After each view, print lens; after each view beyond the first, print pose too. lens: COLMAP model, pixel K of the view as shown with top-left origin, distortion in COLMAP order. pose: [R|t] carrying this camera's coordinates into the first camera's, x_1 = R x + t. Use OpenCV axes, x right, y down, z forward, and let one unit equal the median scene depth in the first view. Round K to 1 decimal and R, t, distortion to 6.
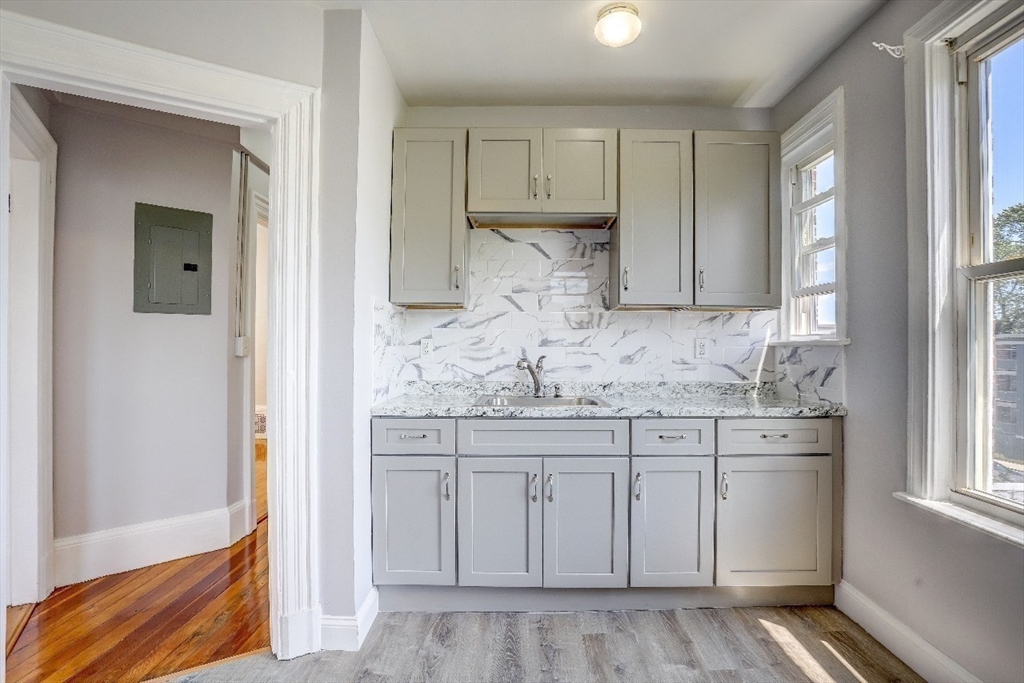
lens RADIAL K [[502.5, 0, 514.3], [0, 502.5, 342.5], [0, 0, 1]] dist [-0.027876, 0.003369]
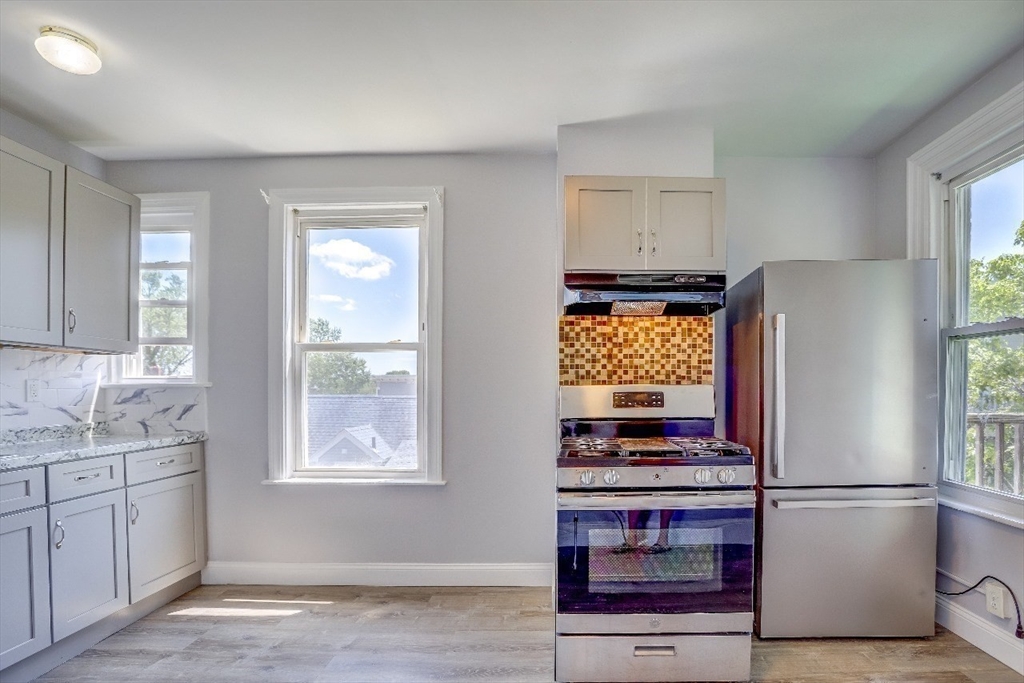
lens RADIAL K [[517.6, 0, 556.2], [0, 517.6, 411.5], [0, 0, 1]] dist [-0.051925, 0.000386]
pose [[0.013086, -0.040290, 0.999102, -0.627447], [-0.008078, 0.999151, 0.040398, 0.007868], [-0.999882, -0.008599, 0.012750, 0.038148]]
